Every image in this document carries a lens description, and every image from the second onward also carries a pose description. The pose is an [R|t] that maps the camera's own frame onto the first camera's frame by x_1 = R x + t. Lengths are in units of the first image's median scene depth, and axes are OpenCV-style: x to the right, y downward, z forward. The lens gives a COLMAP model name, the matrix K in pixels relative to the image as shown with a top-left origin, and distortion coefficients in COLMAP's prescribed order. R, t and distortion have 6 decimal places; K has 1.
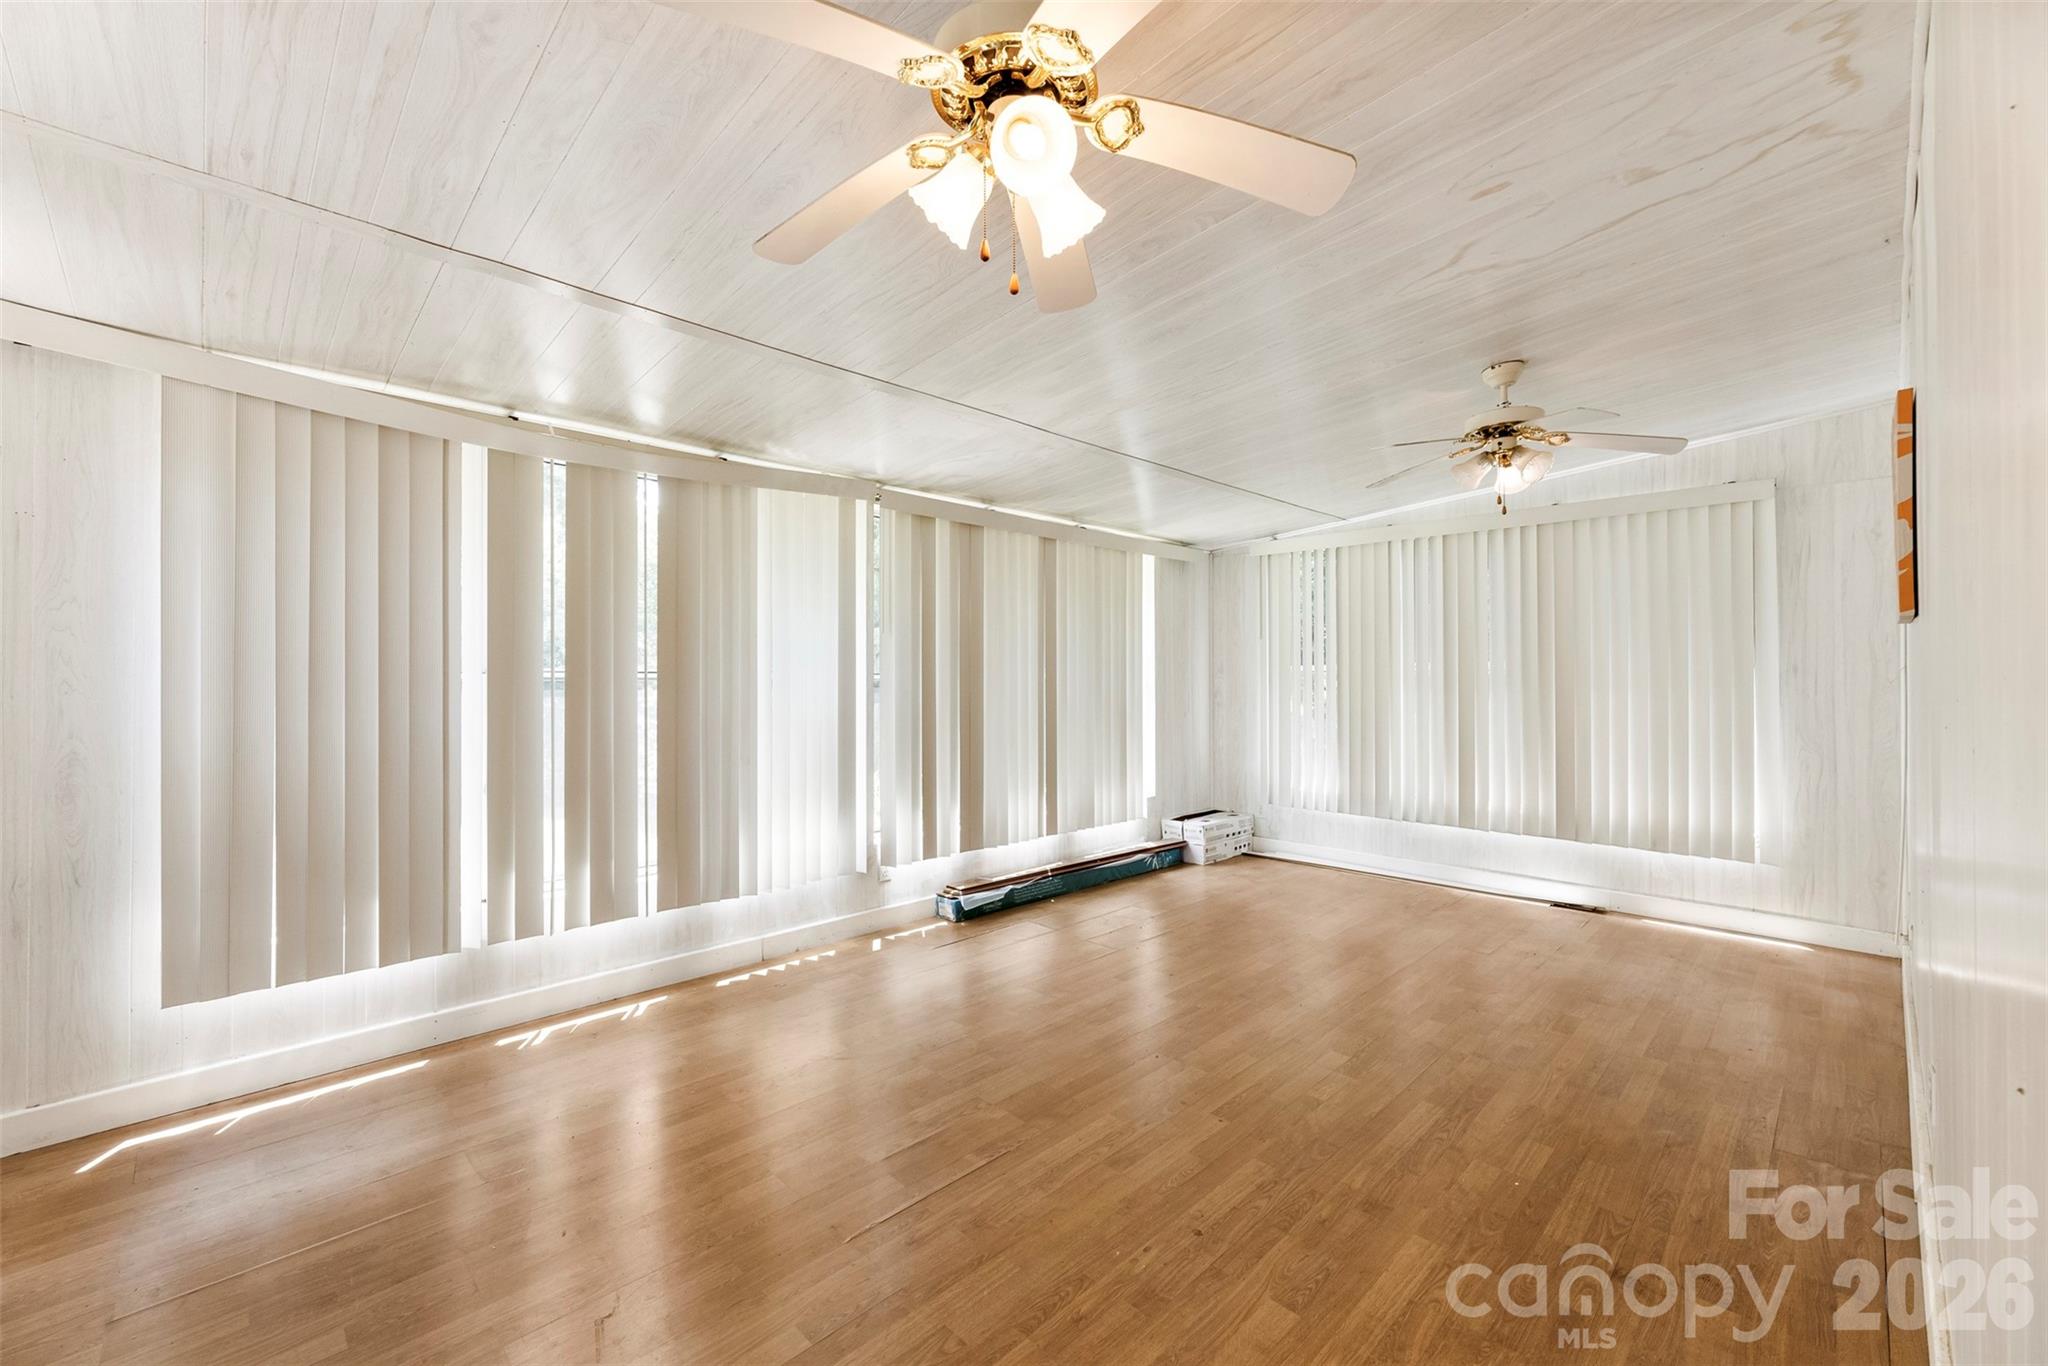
lens RADIAL K [[845.7, 0, 1013.6], [0, 845.7, 669.7], [0, 0, 1]] dist [0.001042, 0.000194]
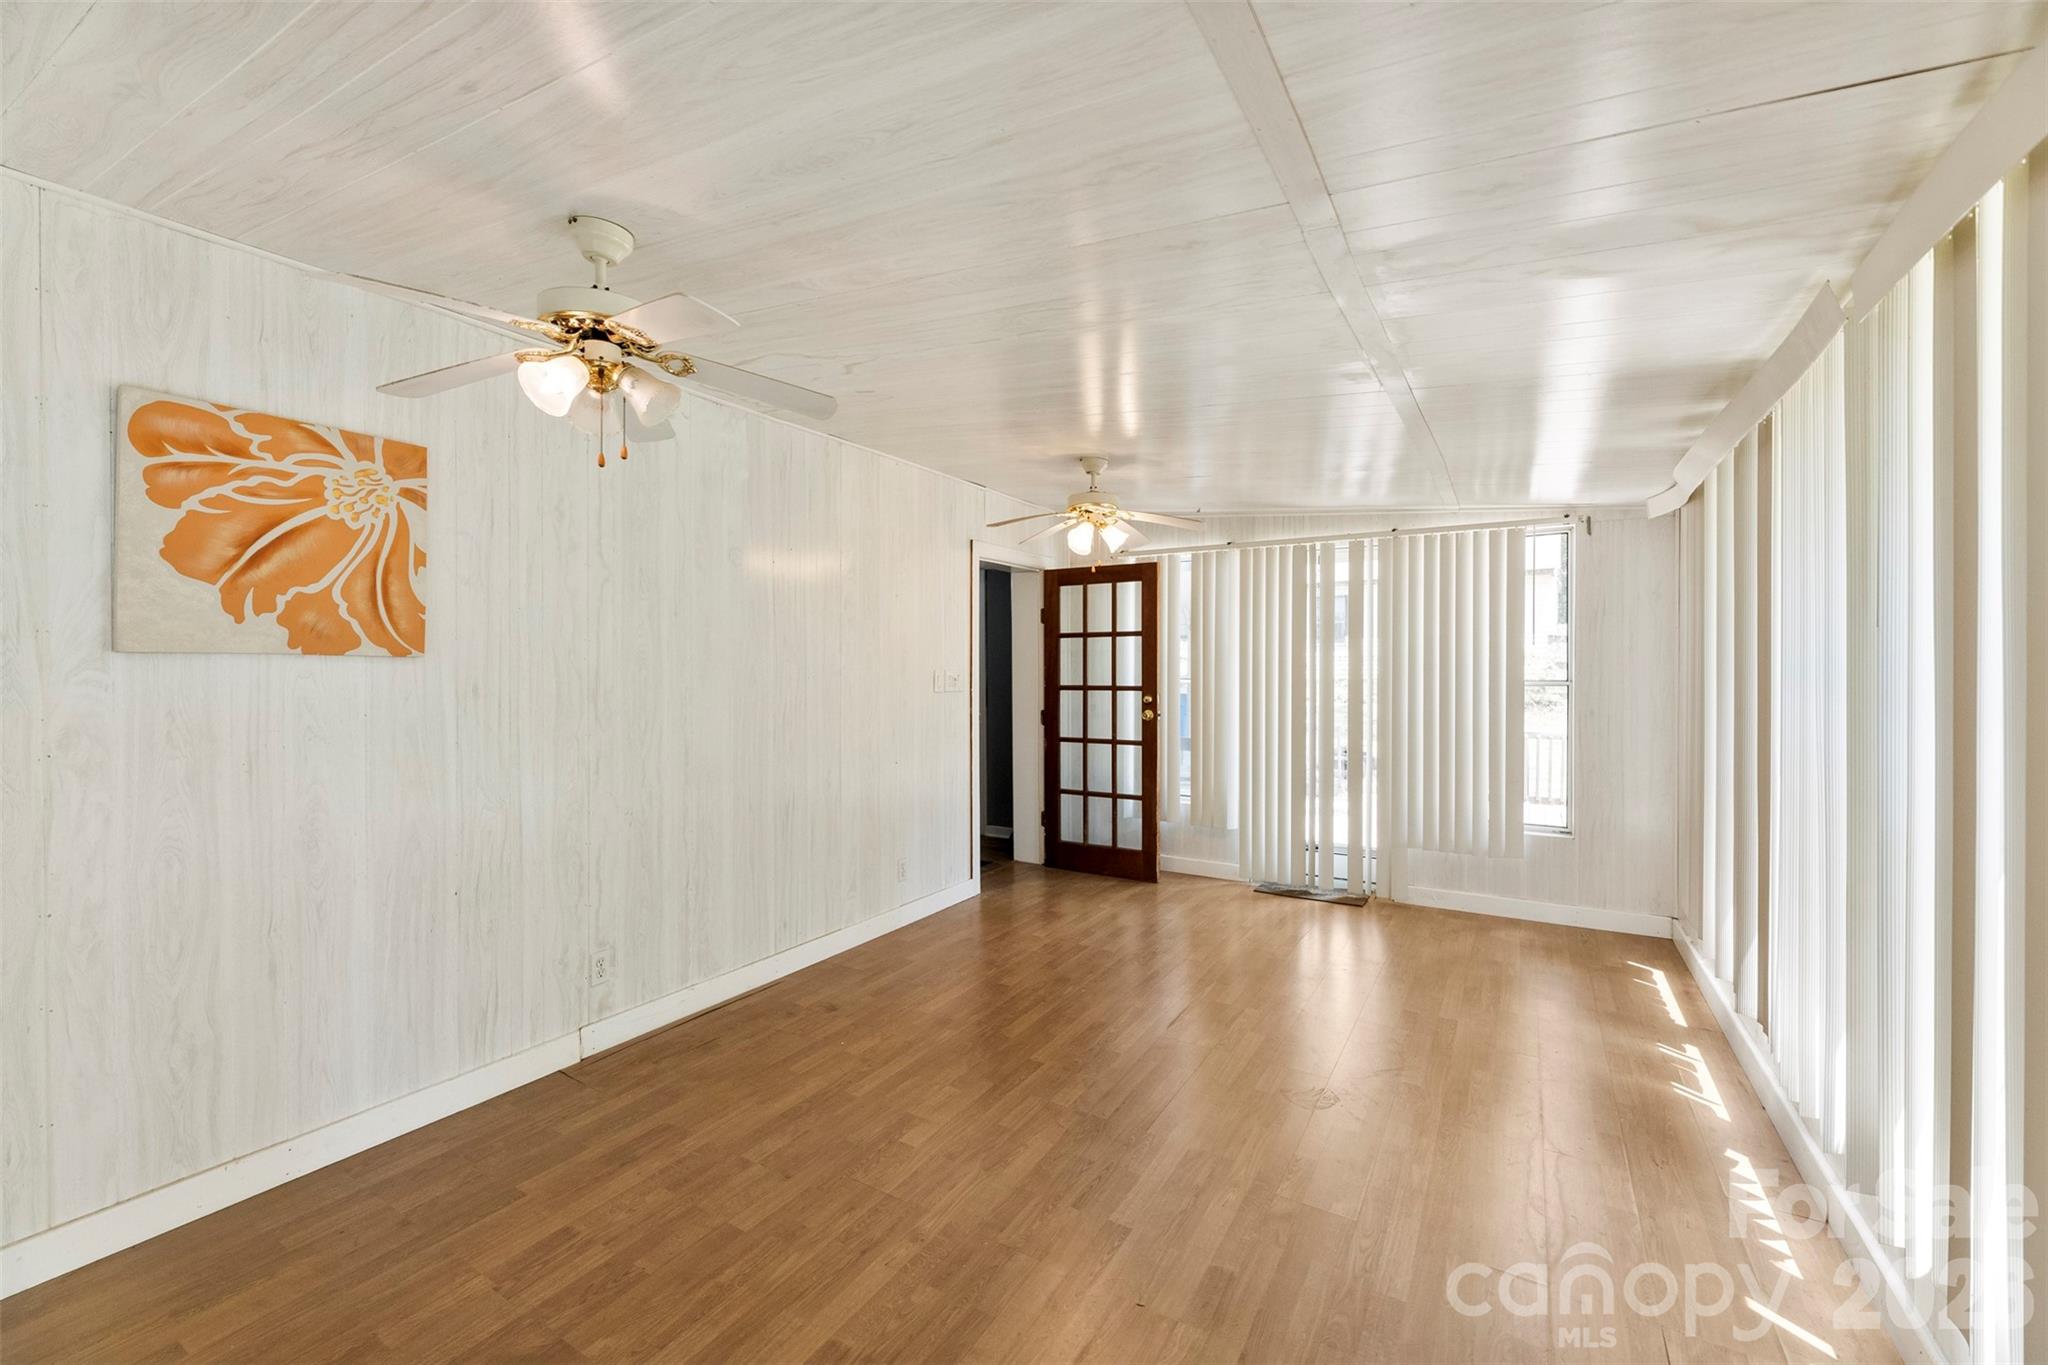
lens RADIAL K [[845.7, 0, 1013.6], [0, 845.7, 669.2], [0, 0, 1]] dist [0.001042, 0.000194]
pose [[-0.972069, 0.002096, -0.234687, 0.501256], [0.002881, 0.999991, -0.003001, -0.036231], [0.234678, -0.003594, -0.972066, 1.947116]]
